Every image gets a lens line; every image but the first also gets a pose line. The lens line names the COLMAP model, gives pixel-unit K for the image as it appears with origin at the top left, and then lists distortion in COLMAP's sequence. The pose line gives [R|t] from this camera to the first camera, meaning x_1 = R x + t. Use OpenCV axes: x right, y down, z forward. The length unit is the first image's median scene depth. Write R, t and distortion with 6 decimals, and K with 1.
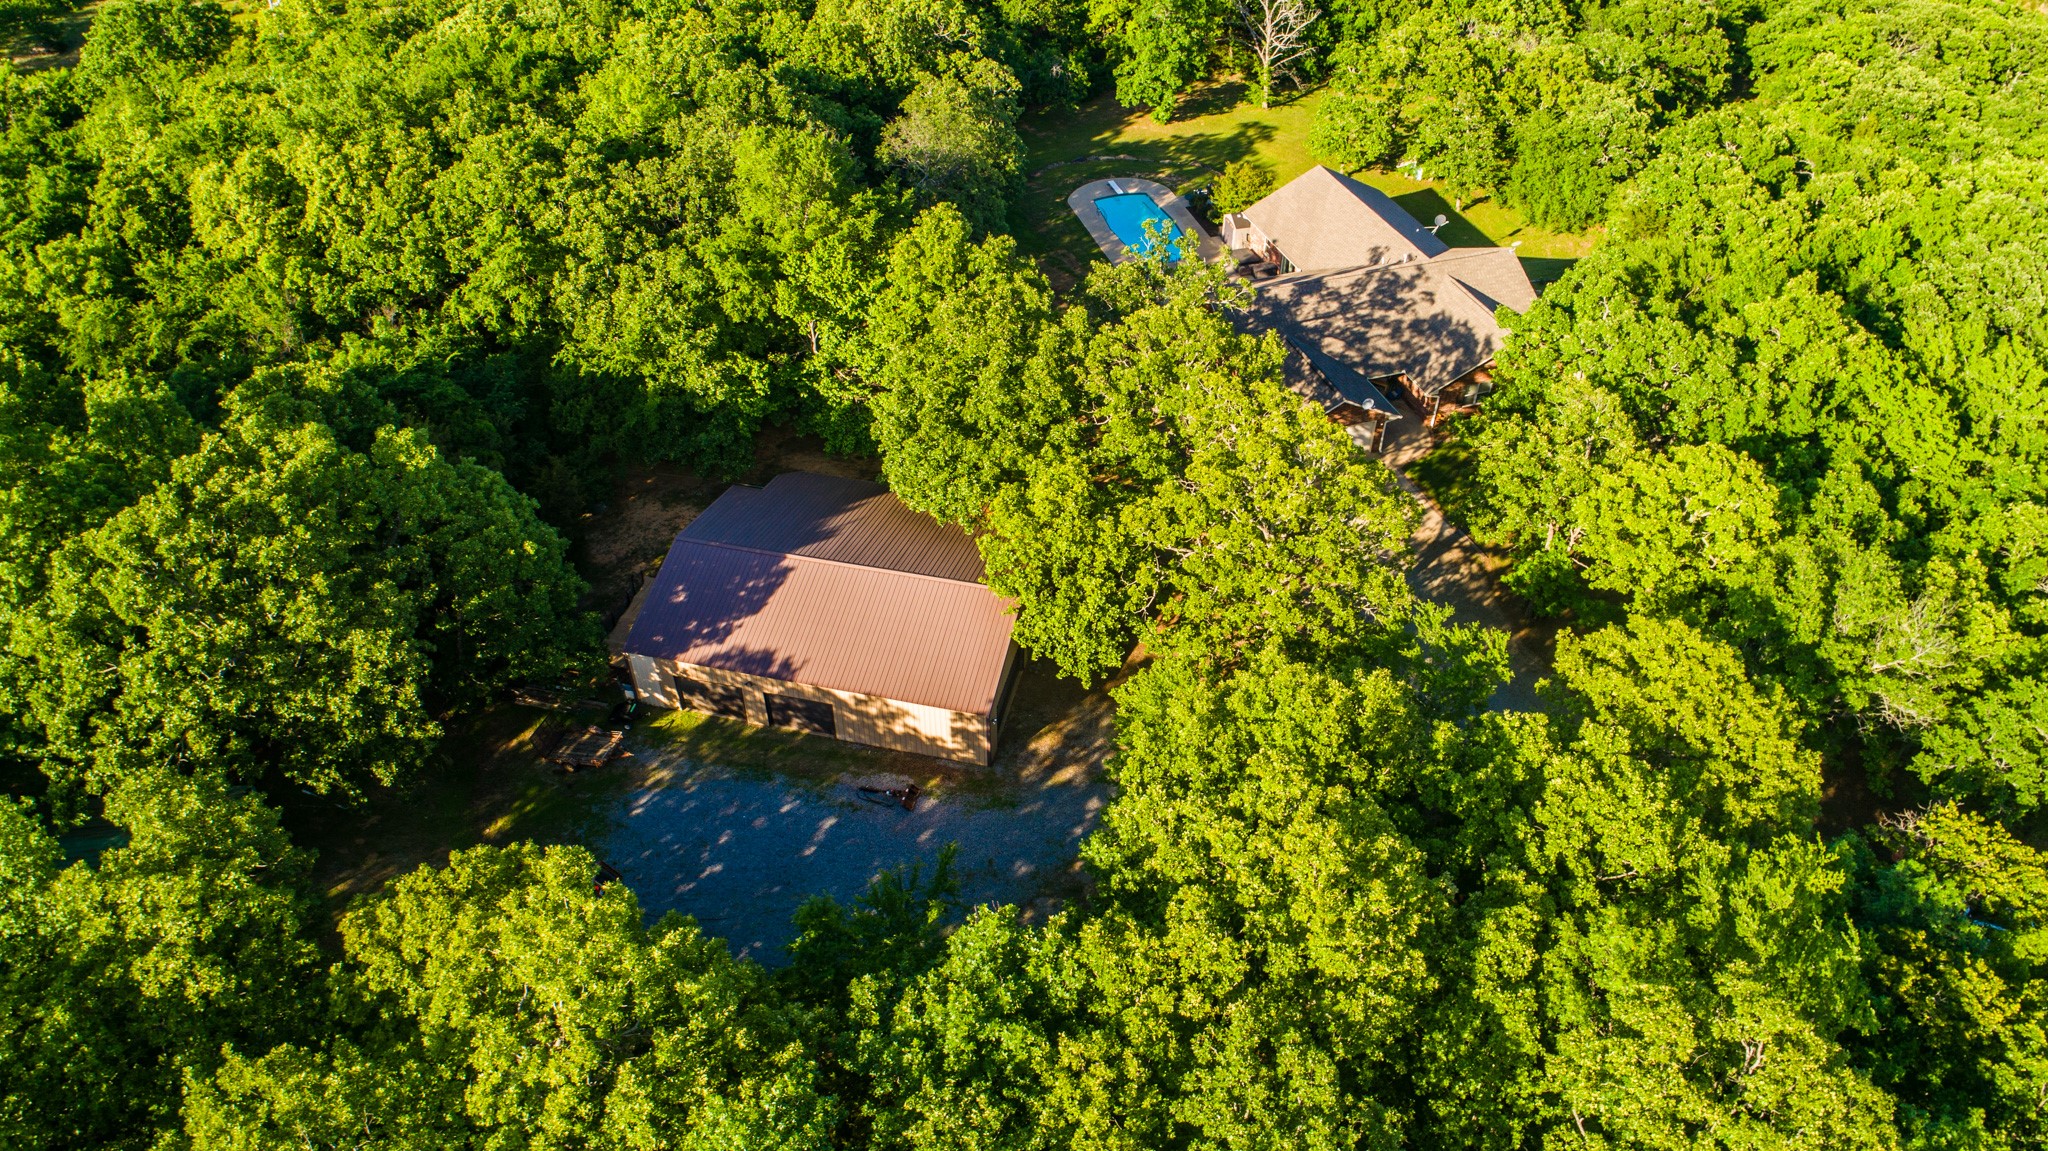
lens RADIAL K [[1392.8, 0, 1021.7], [0, 1392.8, 573.7], [0, 0, 1]] dist [-0.011579, 0.016118]
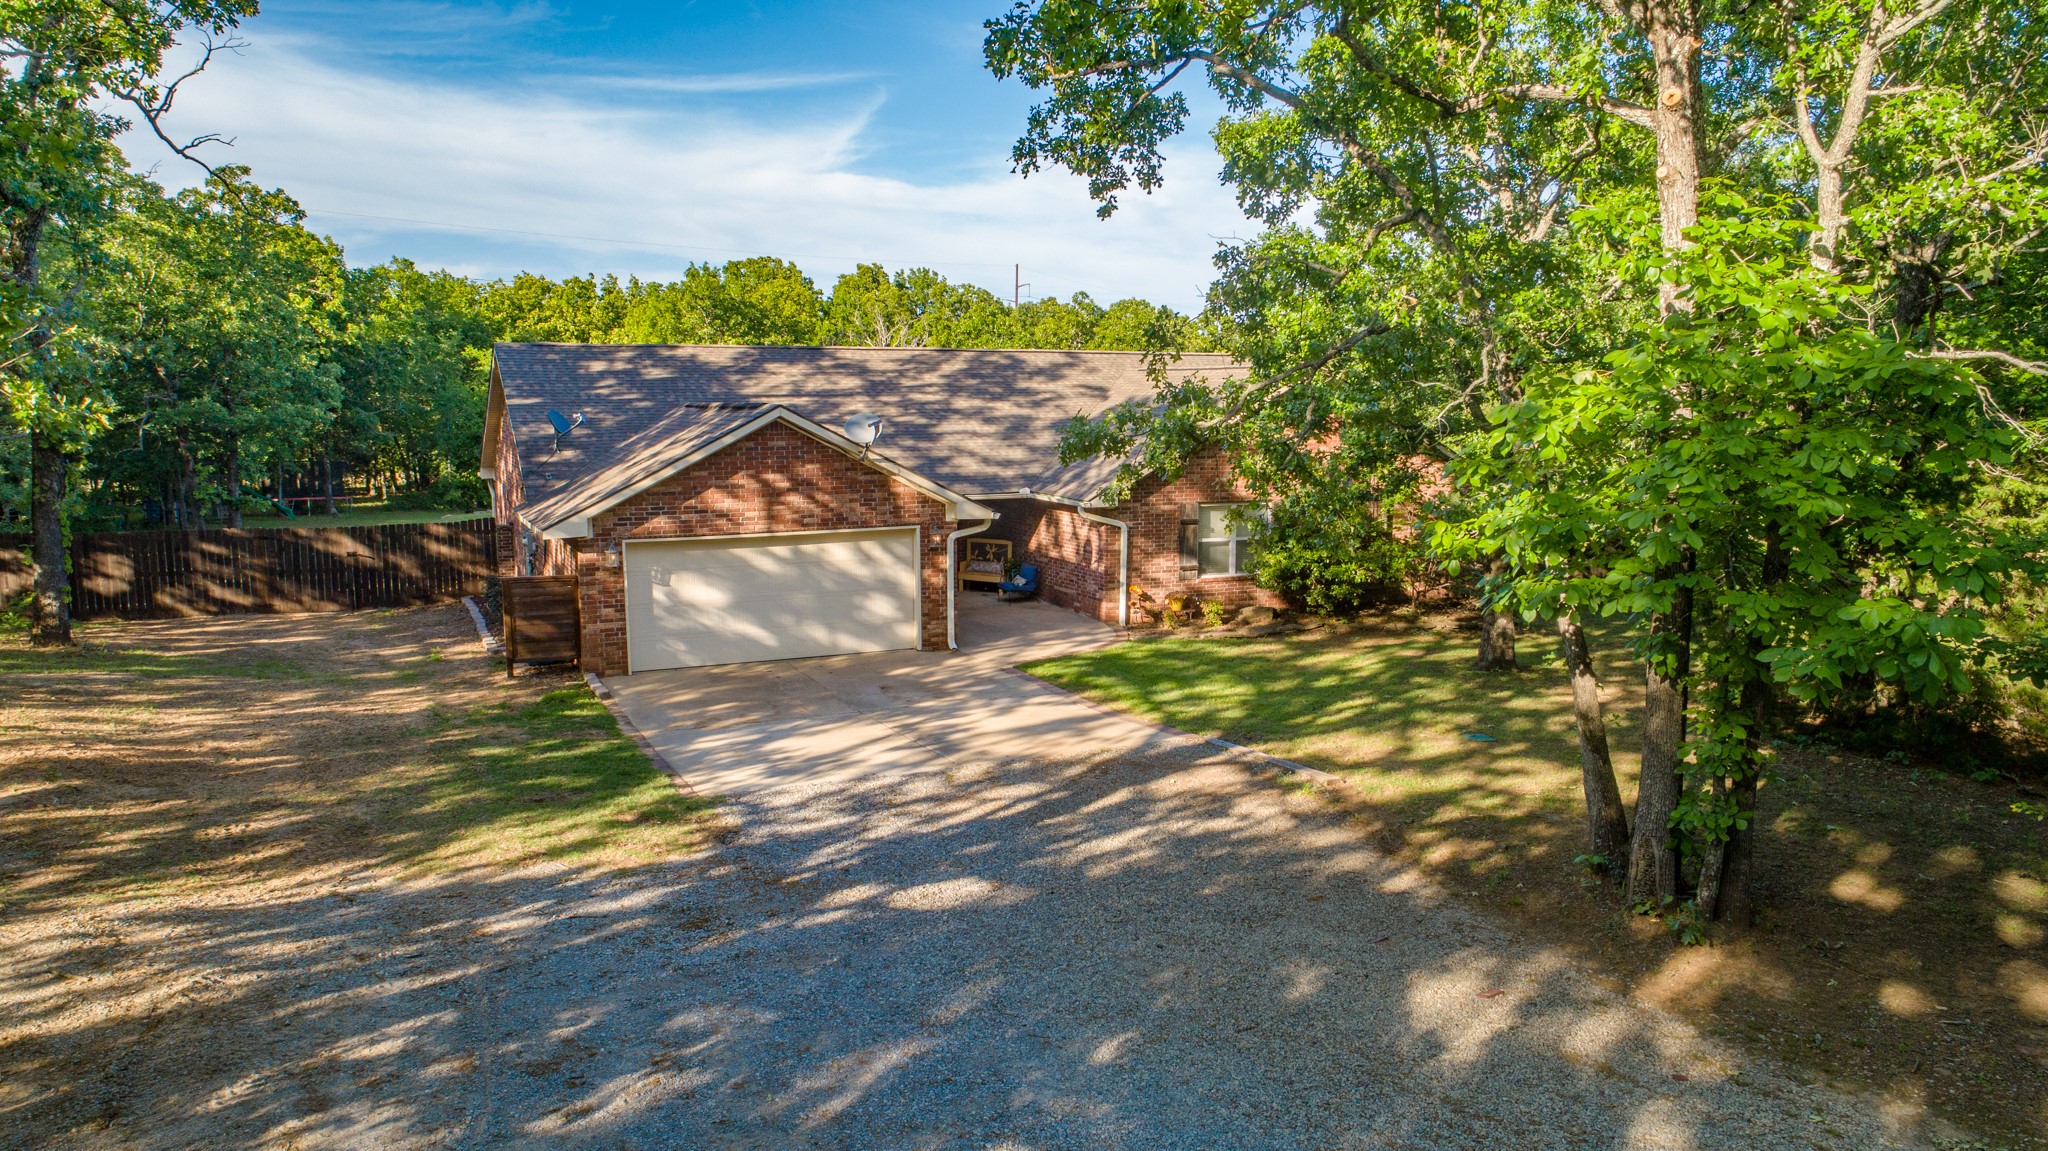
lens RADIAL K [[1392.8, 0, 1044.9], [0, 1392.8, 591.3], [0, 0, 1]] dist [-0.011579, 0.016118]
pose [[0.989648, -0.010987, 0.143095, 0.246916], [0.085688, 0.845076, -0.527735, 0.071322], [-0.115128, 0.534533, 0.837269, 0.779953]]
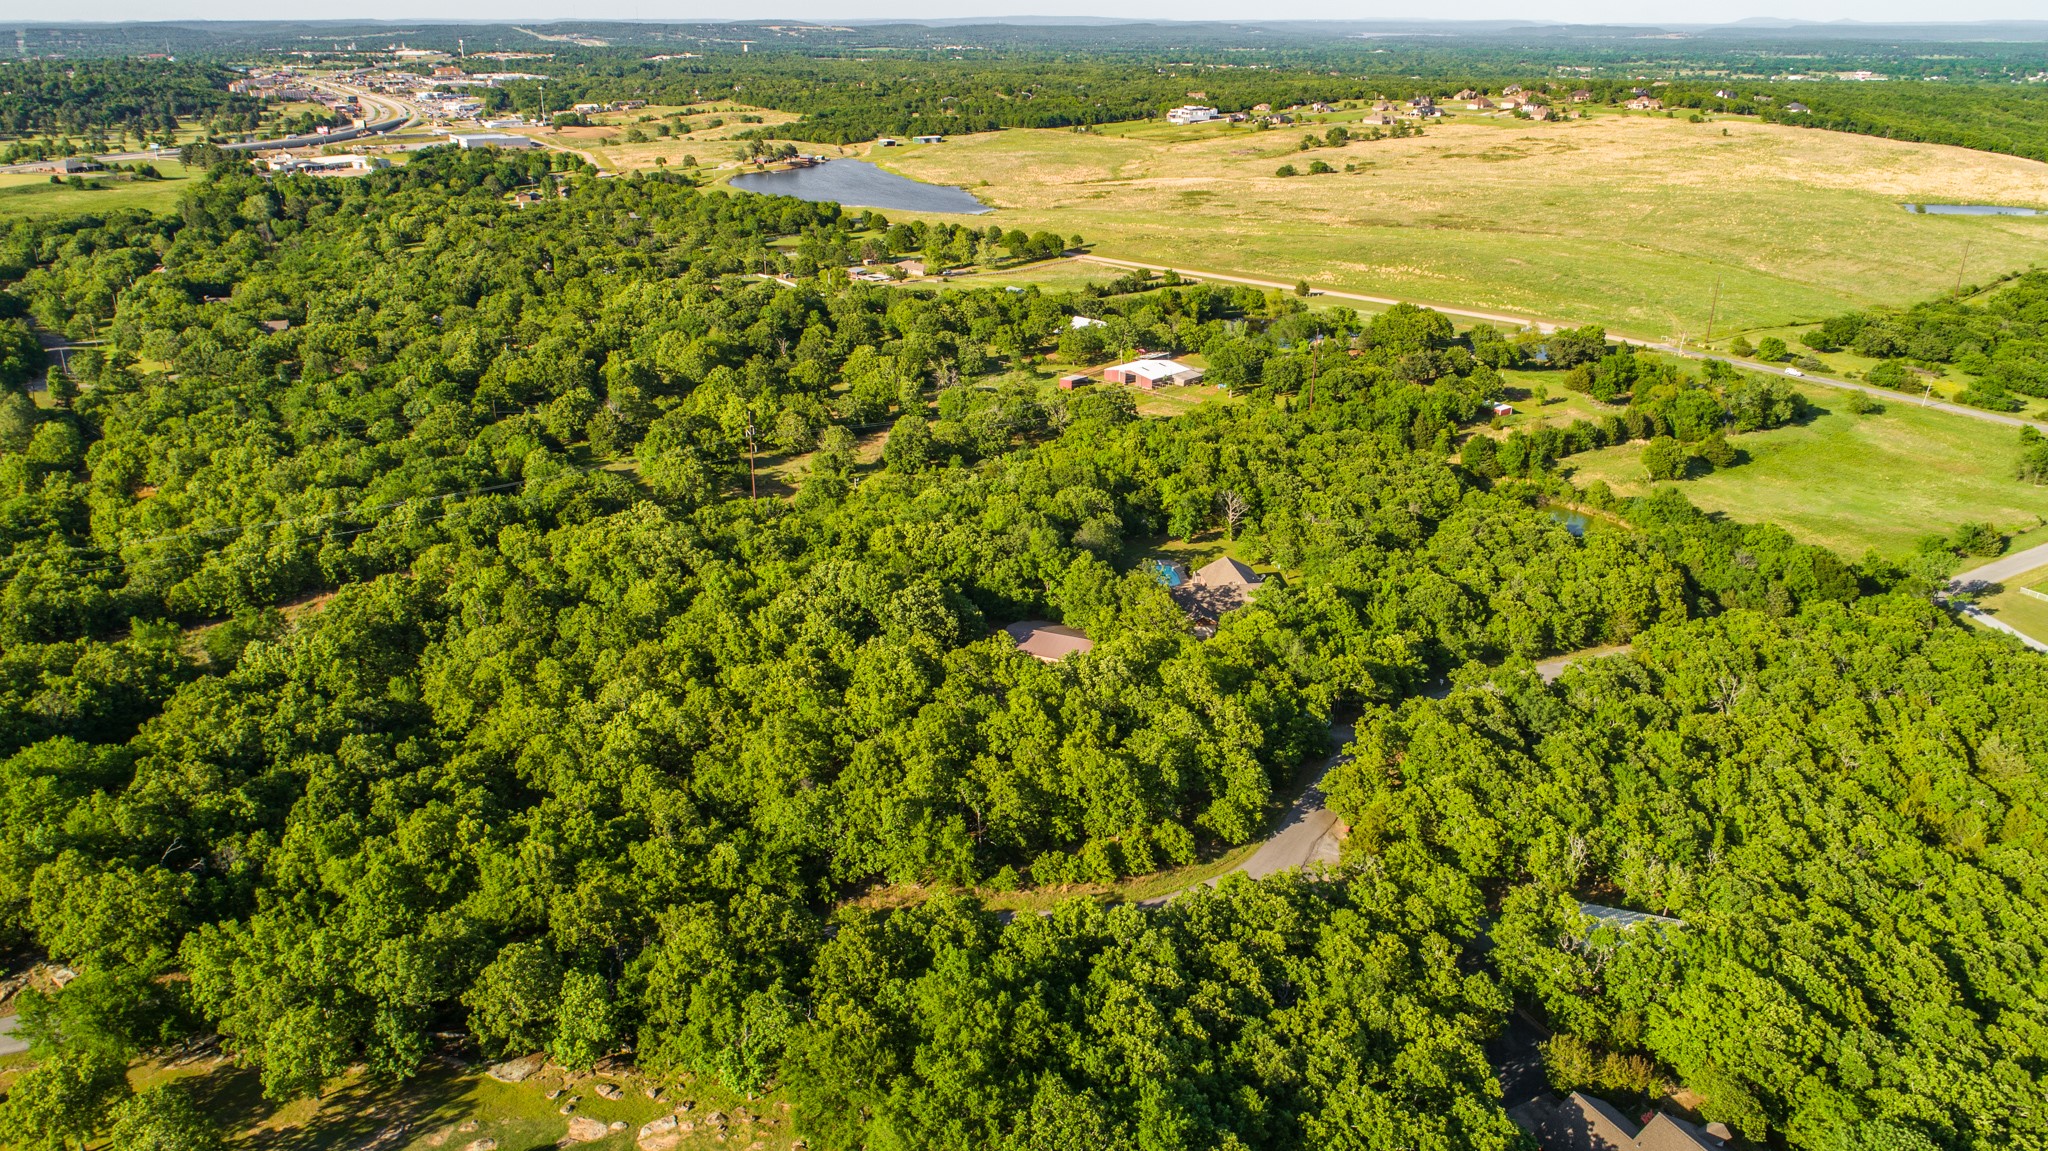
lens RADIAL K [[1392.8, 0, 1027.3], [0, 1392.8, 578.1], [0, 0, 1]] dist [-0.011579, 0.016118]
pose [[0.987115, 0.066689, -0.145456, 0.303304], [-0.108558, 0.946927, -0.302562, 0.864115], [0.117559, 0.314454, 0.941965, -2.270393]]
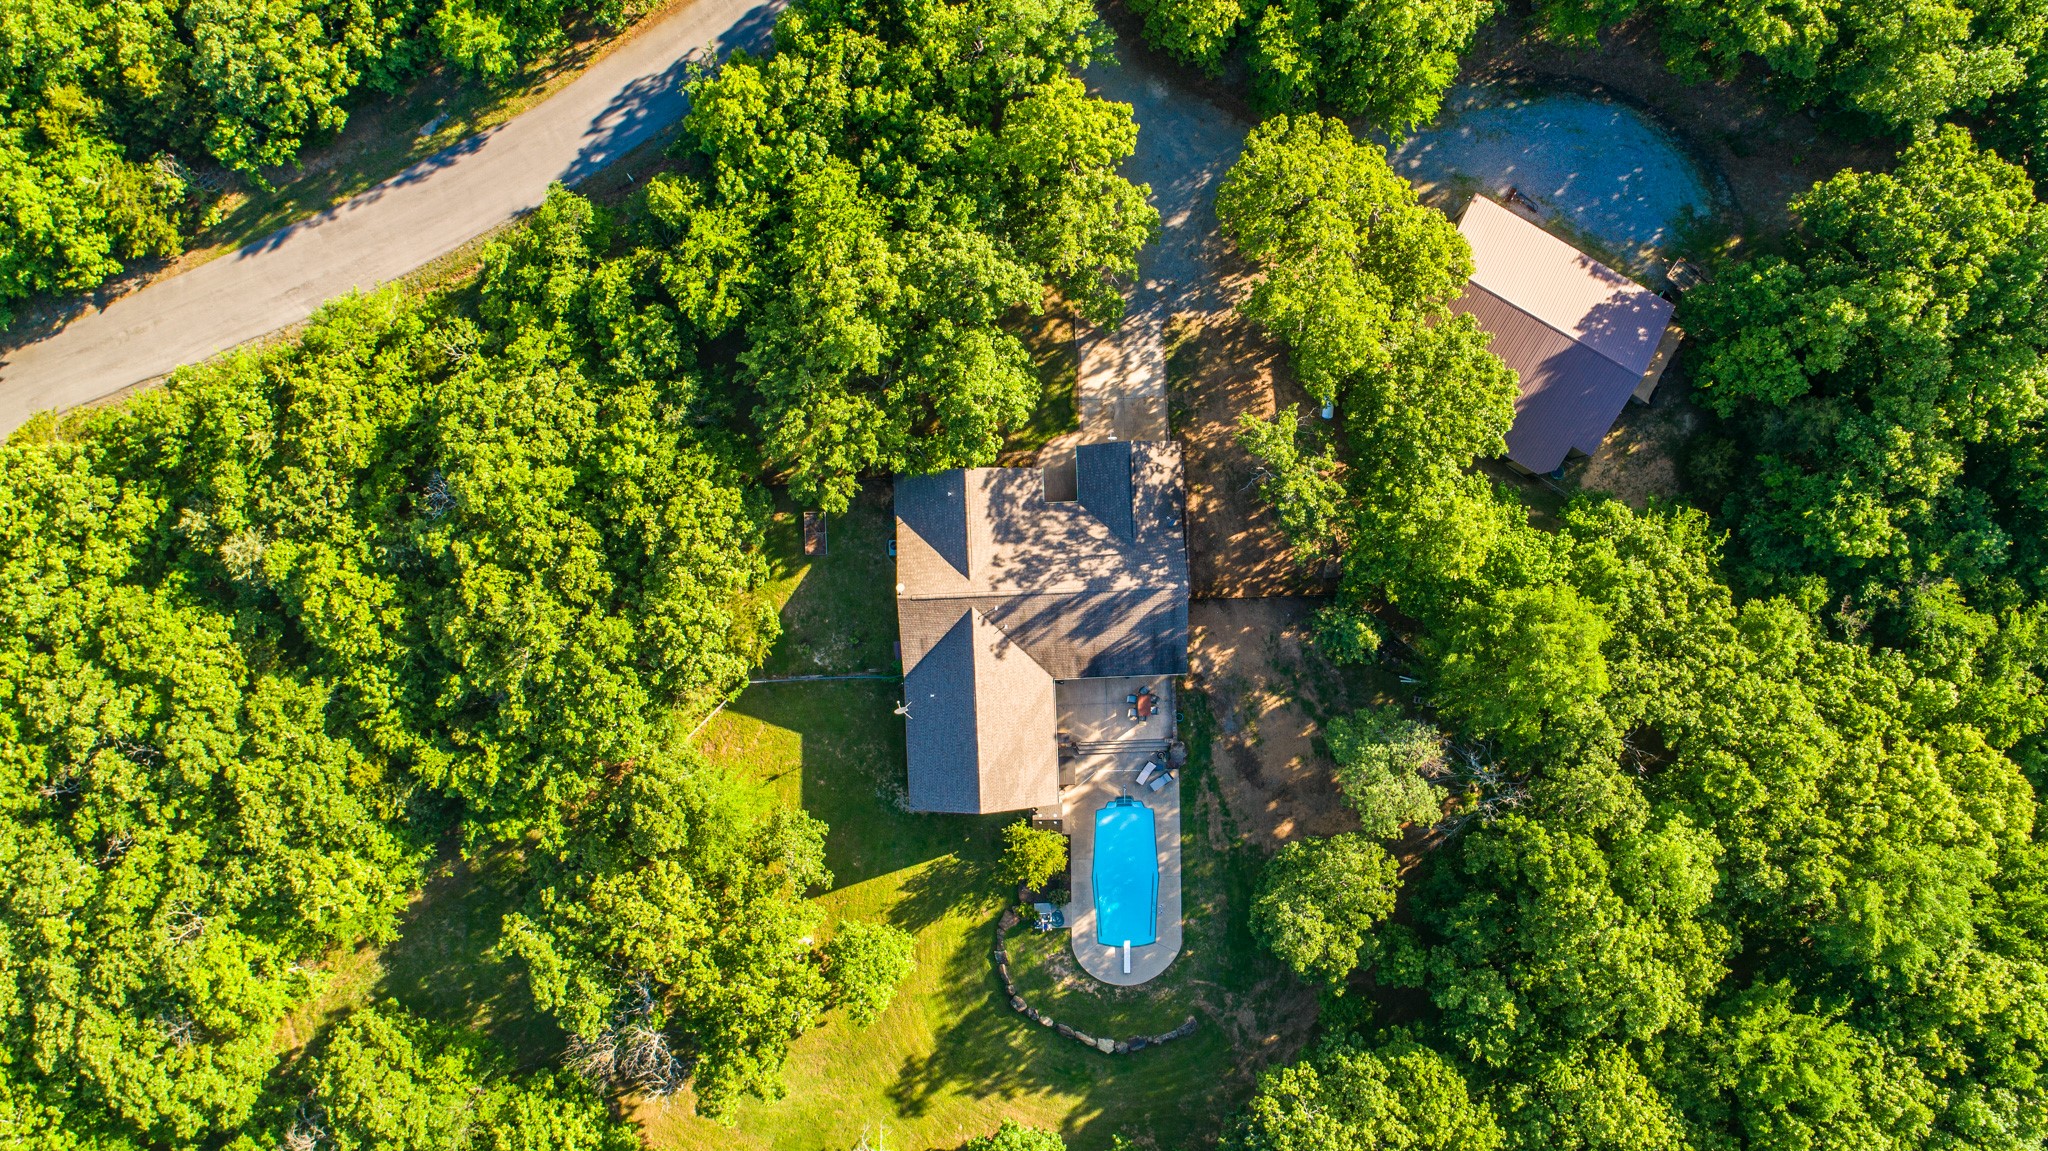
lens RADIAL K [[1392.8, 0, 1037.2], [0, 1392.8, 578.0], [0, 0, 1]] dist [-0.011579, 0.016118]
pose [[-0.962761, -0.270277, -0.006399, 0.297581], [0.168095, -0.616977, 0.768820, -1.250089], [-0.211742, 0.739114, 0.639434, 0.280211]]
